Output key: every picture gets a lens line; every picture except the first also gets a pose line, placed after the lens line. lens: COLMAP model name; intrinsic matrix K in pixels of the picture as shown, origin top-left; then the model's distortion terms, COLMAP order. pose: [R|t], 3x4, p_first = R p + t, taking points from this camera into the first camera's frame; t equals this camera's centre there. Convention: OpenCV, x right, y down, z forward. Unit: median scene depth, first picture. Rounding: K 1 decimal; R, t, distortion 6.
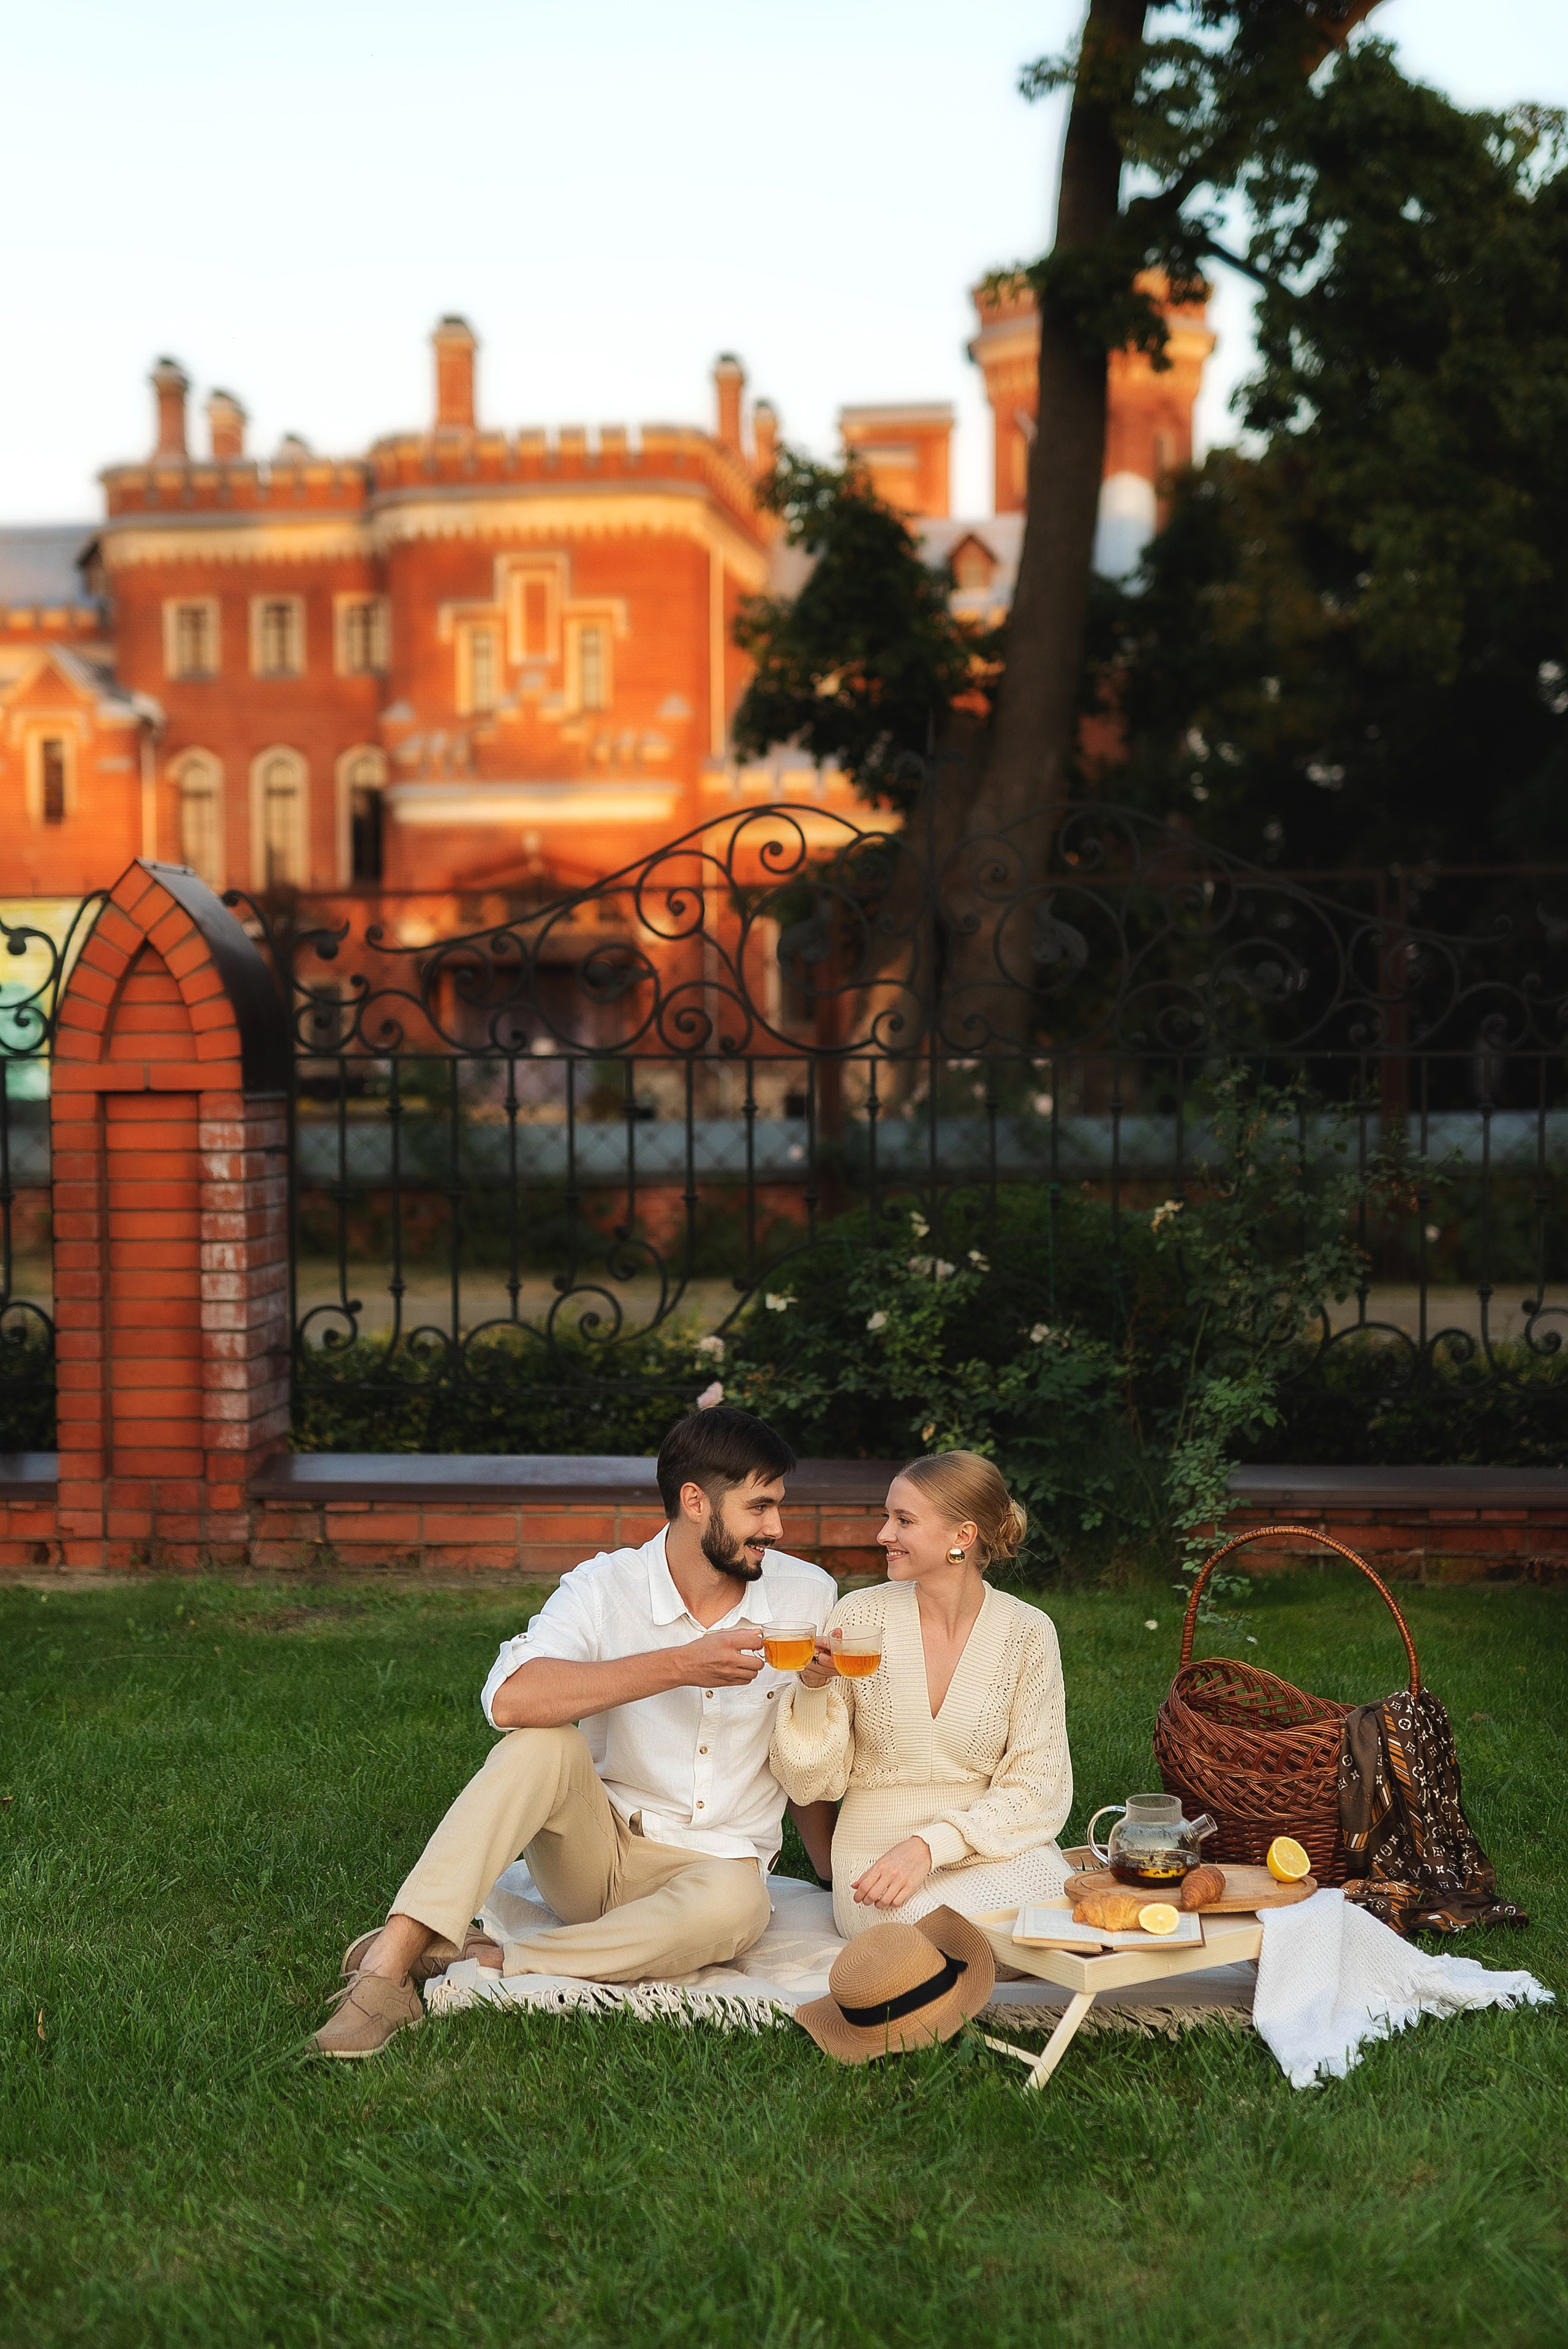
lens RADIAL K [[3892.4, 0, 746.5], [0, 3892.4, 1144.2], [0, 0, 1]] dist [-0.001301, 0.000000]
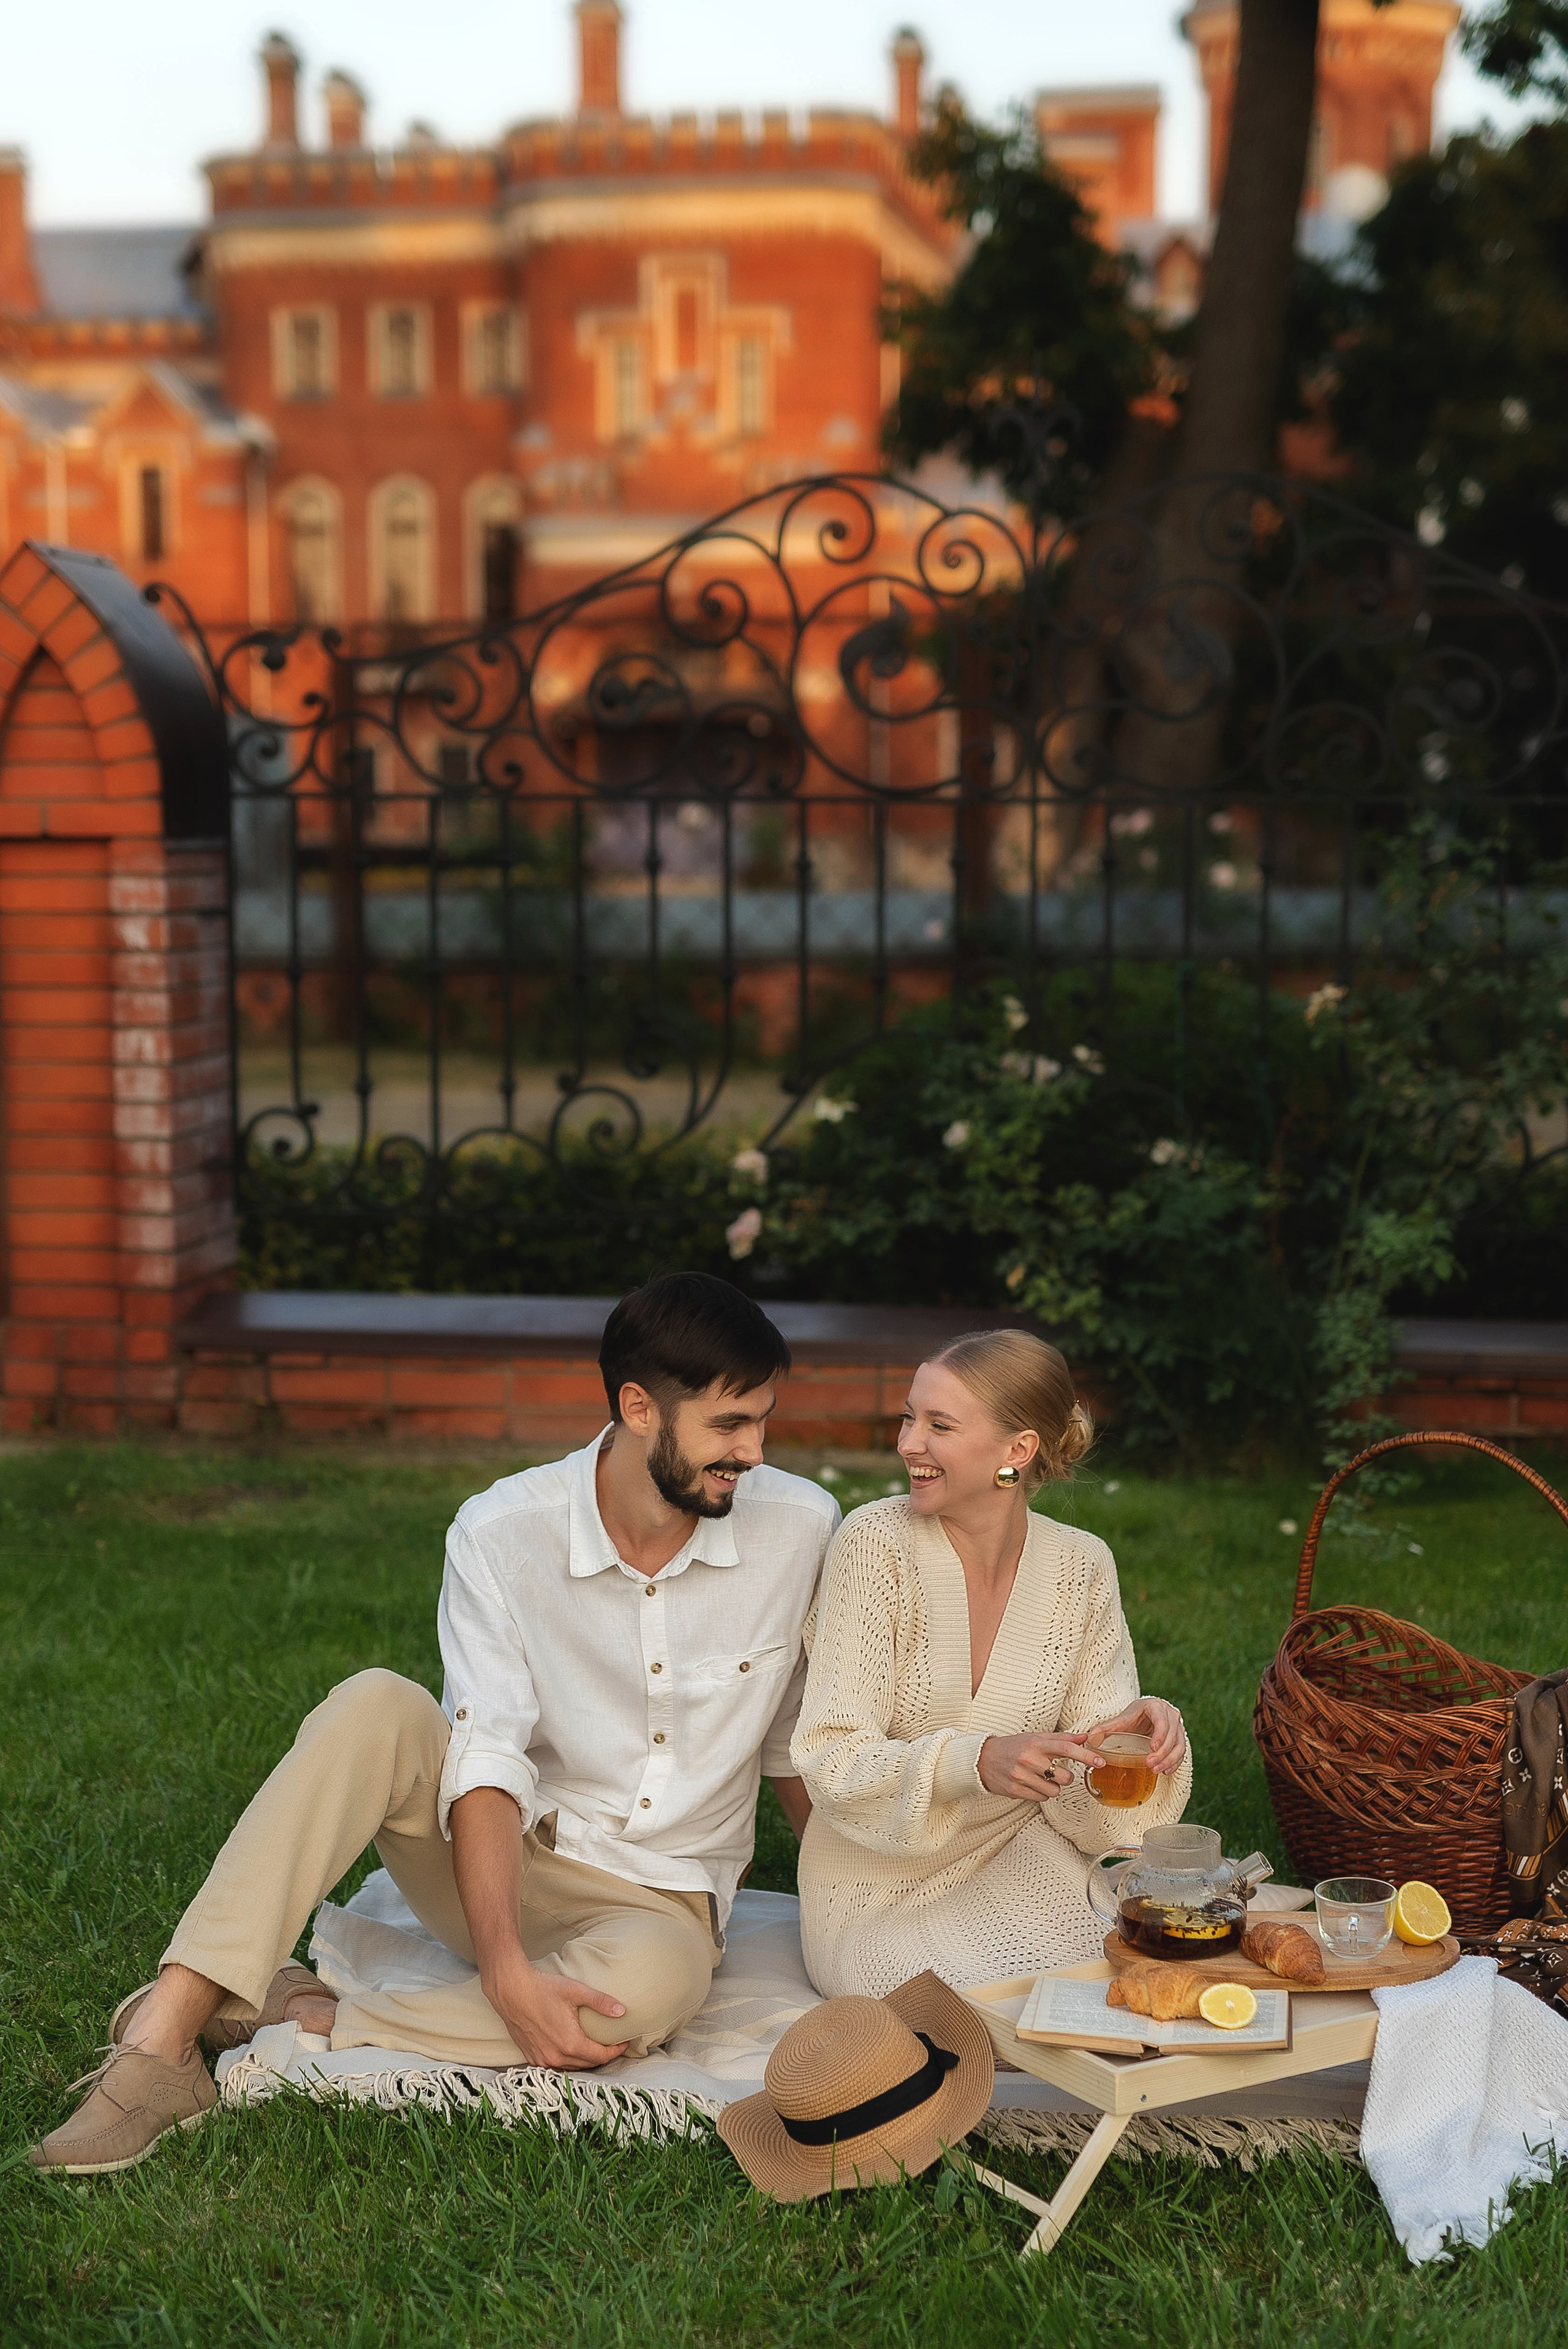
lens RADIAL K [[4040.0, 0, 819.6], [0, 4040.0, 1346.8], [0, 0, 1]] dist [-0.000816, 0.000000]
pose [[0.999327, 0.011177, -0.034945, 0.034410], [-0.007537, 0.994694, 0.102600, 0.004123], [0.035906, -0.102268, 0.994109, 0.174073]]
